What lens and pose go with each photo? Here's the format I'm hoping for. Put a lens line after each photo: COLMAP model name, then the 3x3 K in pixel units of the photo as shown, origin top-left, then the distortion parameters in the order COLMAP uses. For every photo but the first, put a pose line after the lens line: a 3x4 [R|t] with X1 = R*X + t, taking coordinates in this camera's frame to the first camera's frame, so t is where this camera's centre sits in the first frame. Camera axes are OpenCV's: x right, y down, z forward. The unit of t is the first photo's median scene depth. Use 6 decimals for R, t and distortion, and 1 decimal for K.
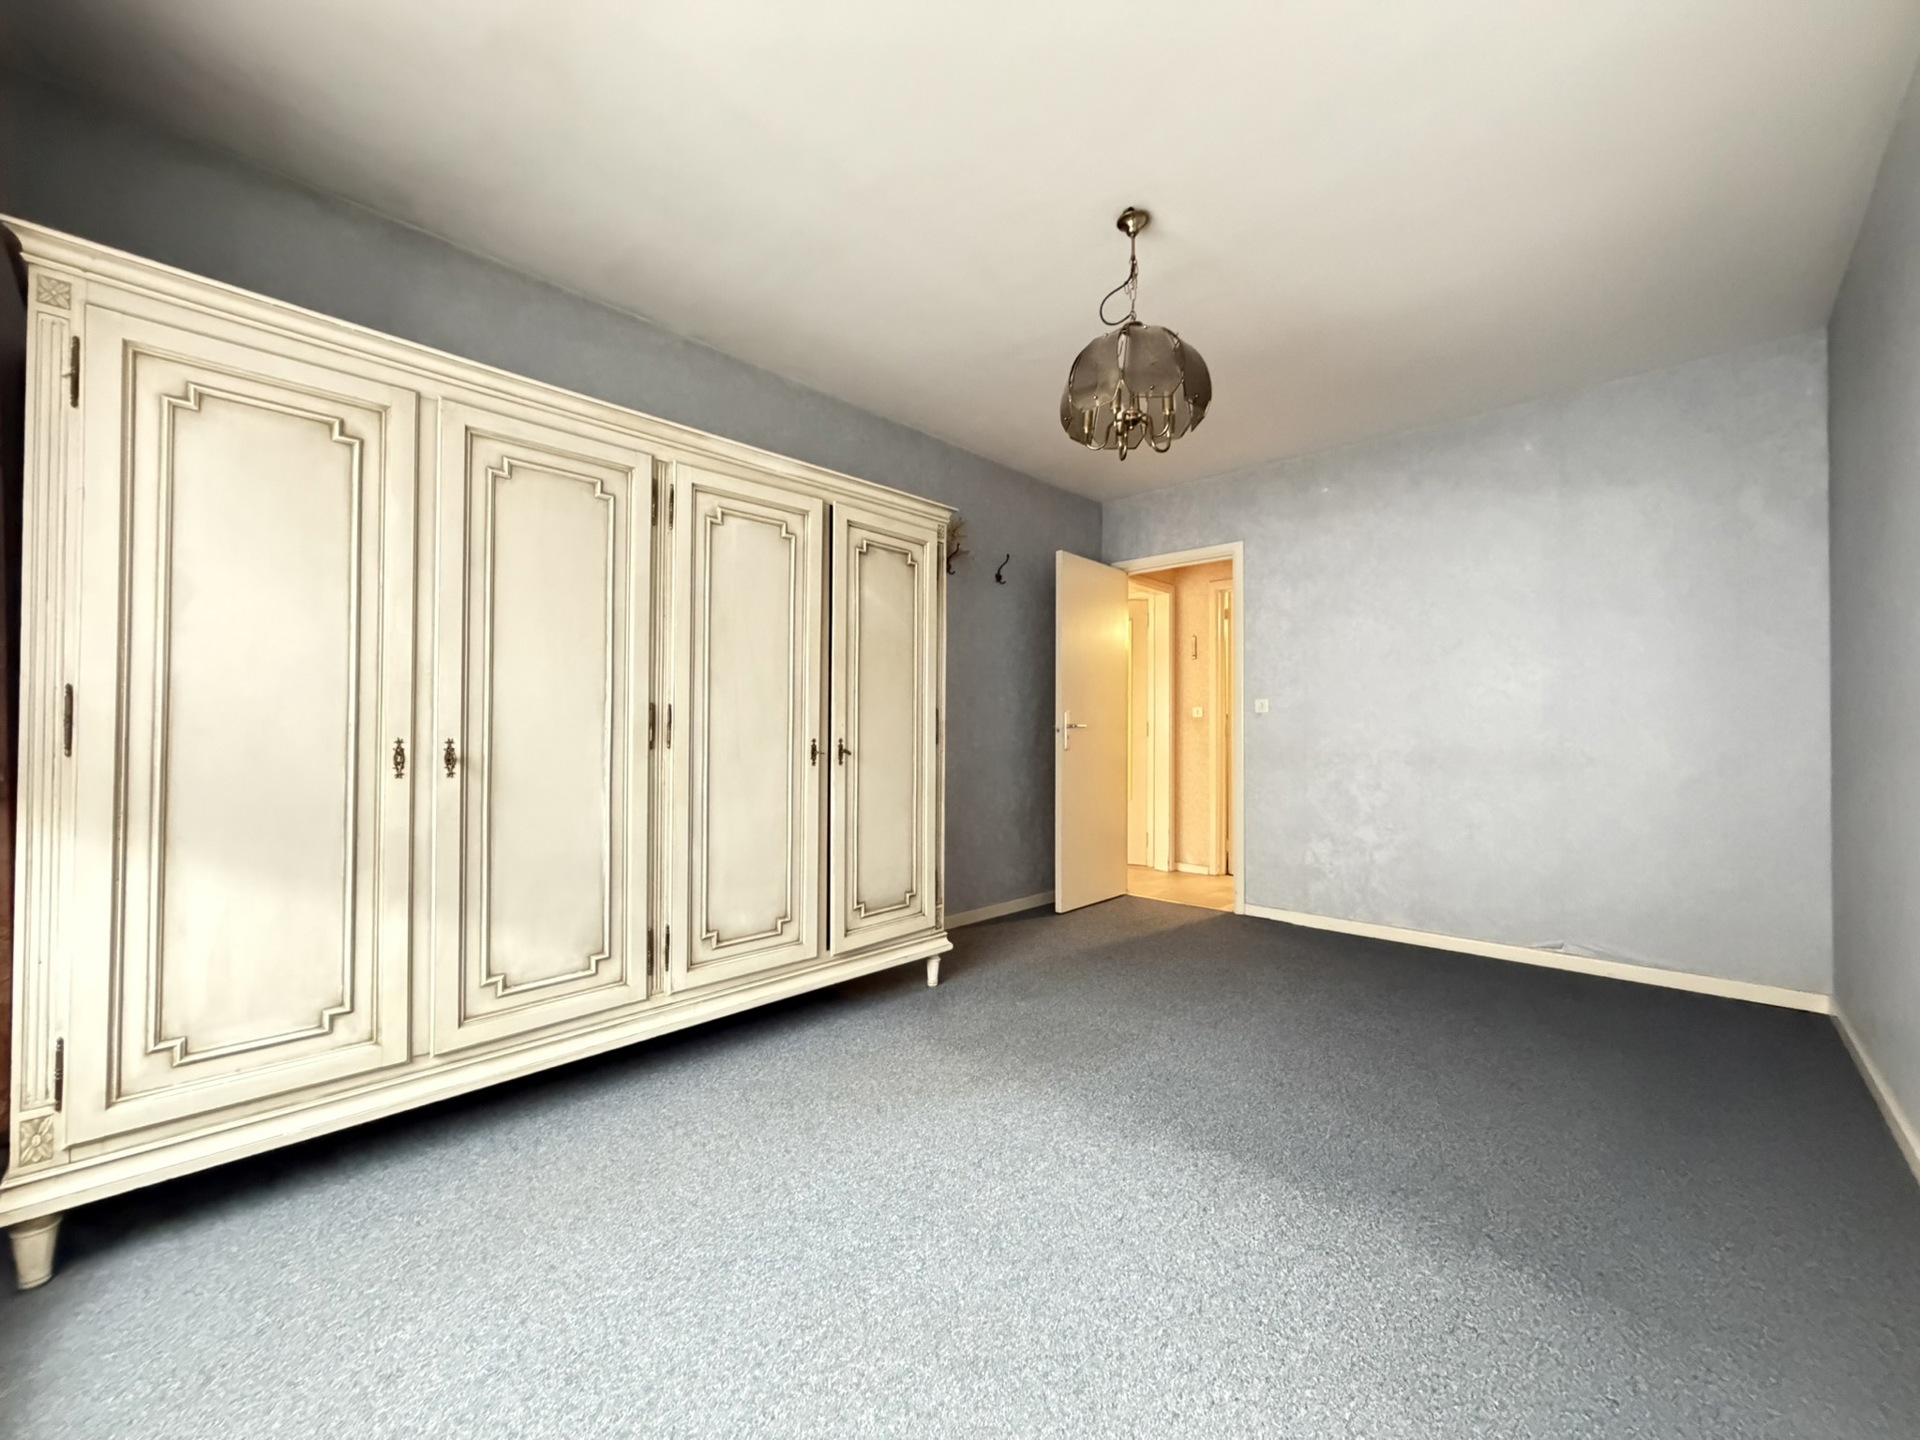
lens RADIAL K [[765.8, 0, 953.9], [0, 765.8, 723.4], [0, 0, 1]] dist [-0.001380, -0.000234]
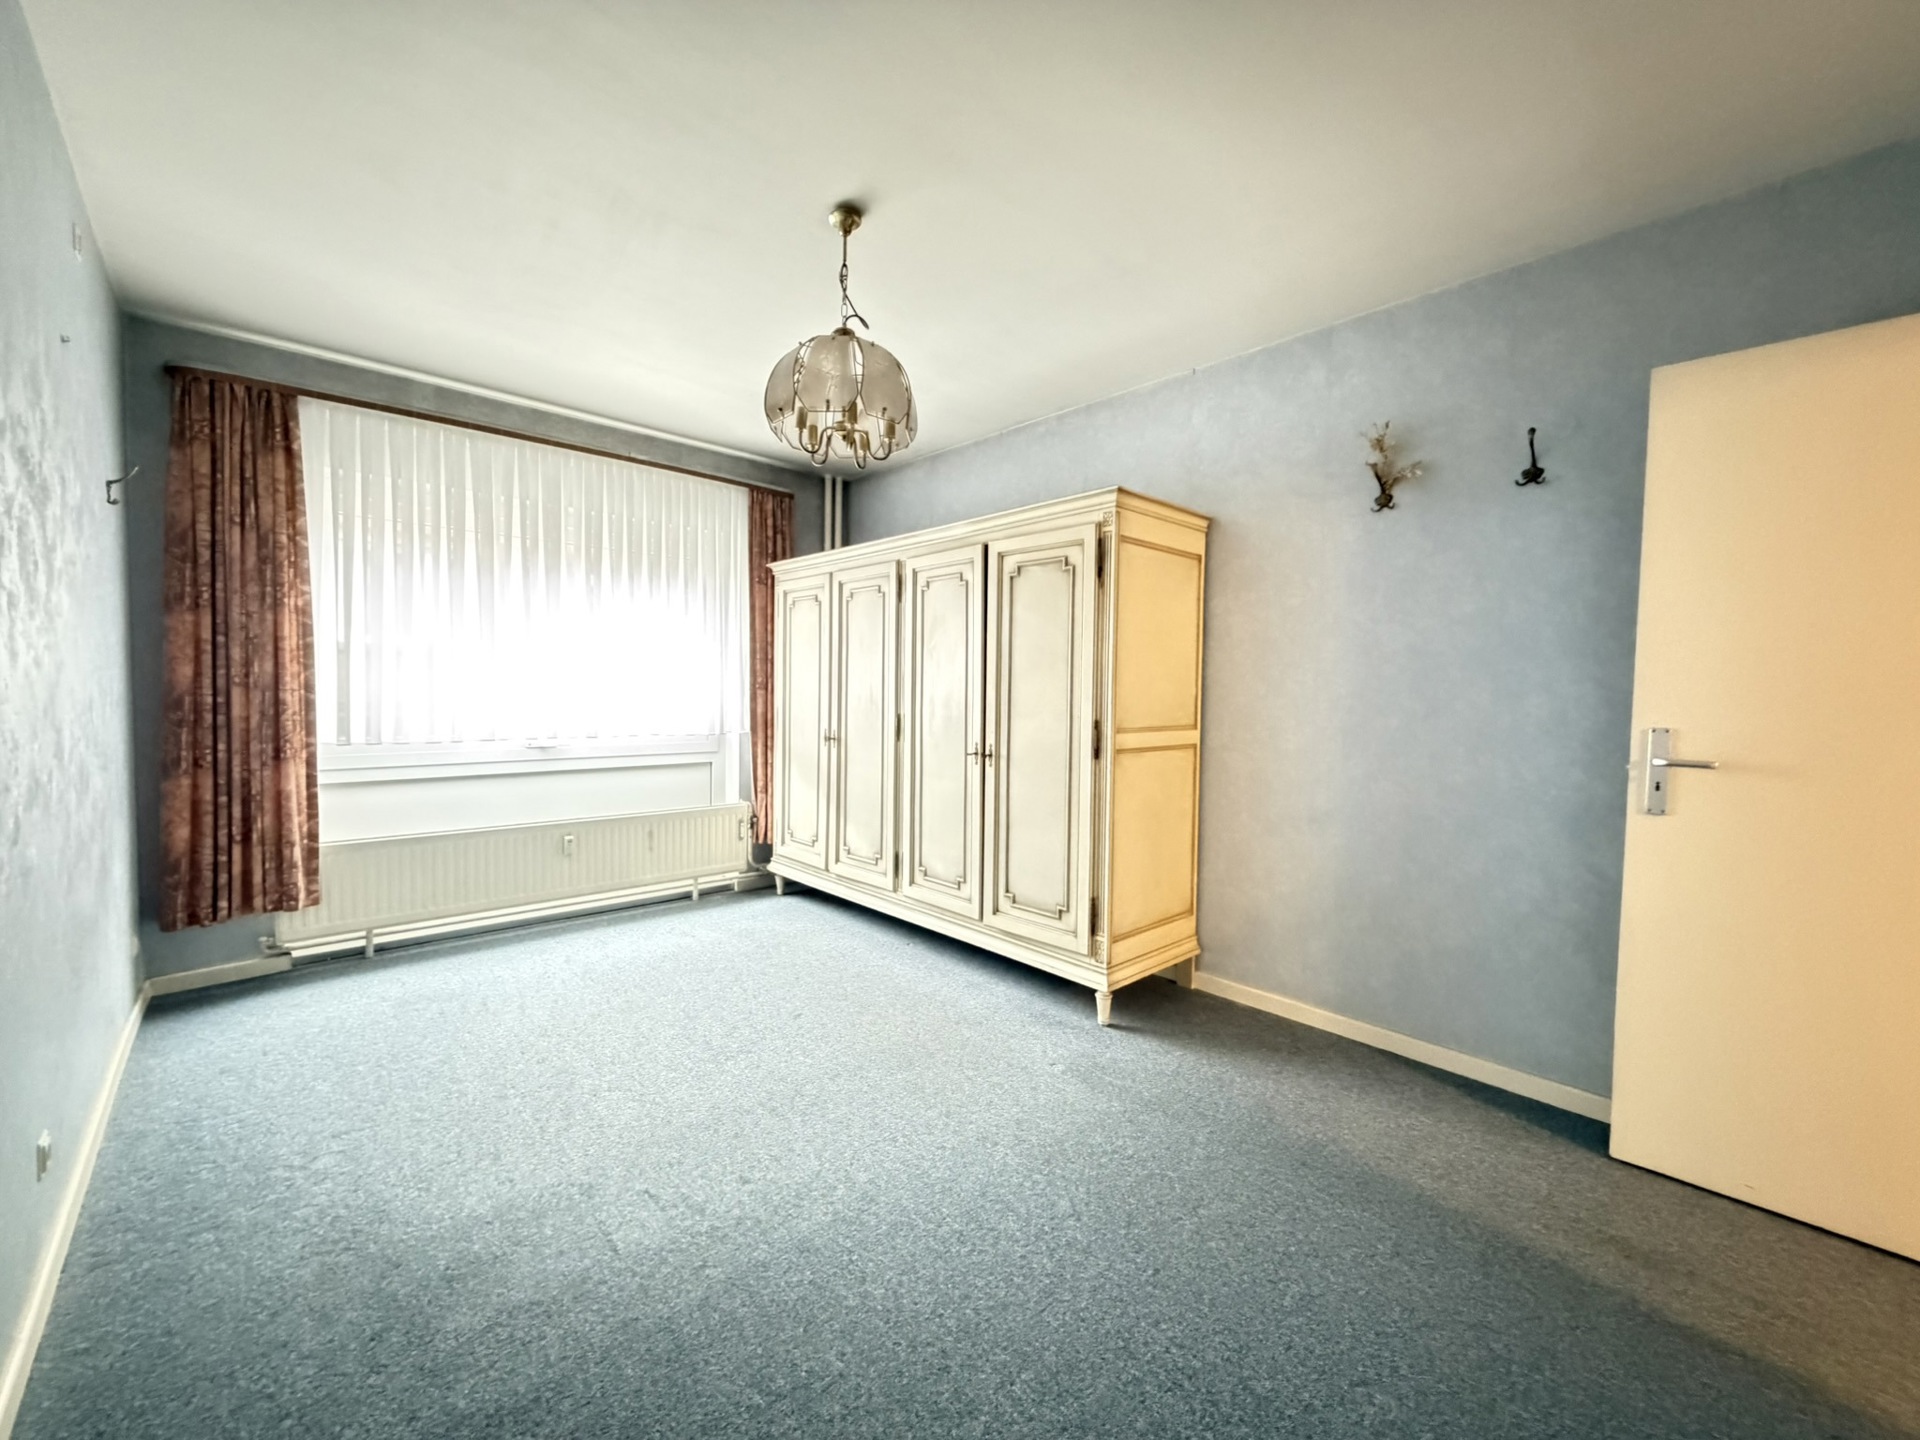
lens RADIAL K [[765.8, 0, 953.8], [0, 765.8, 713.8], [0, 0, 1]] dist [-0.001380, -0.000234]
pose [[-0.061641, 0.019265, -0.997912, 1.152263], [-0.009838, 0.999753, 0.019908, -0.053404], [0.998050, 0.011044, -0.061436, 1.145883]]
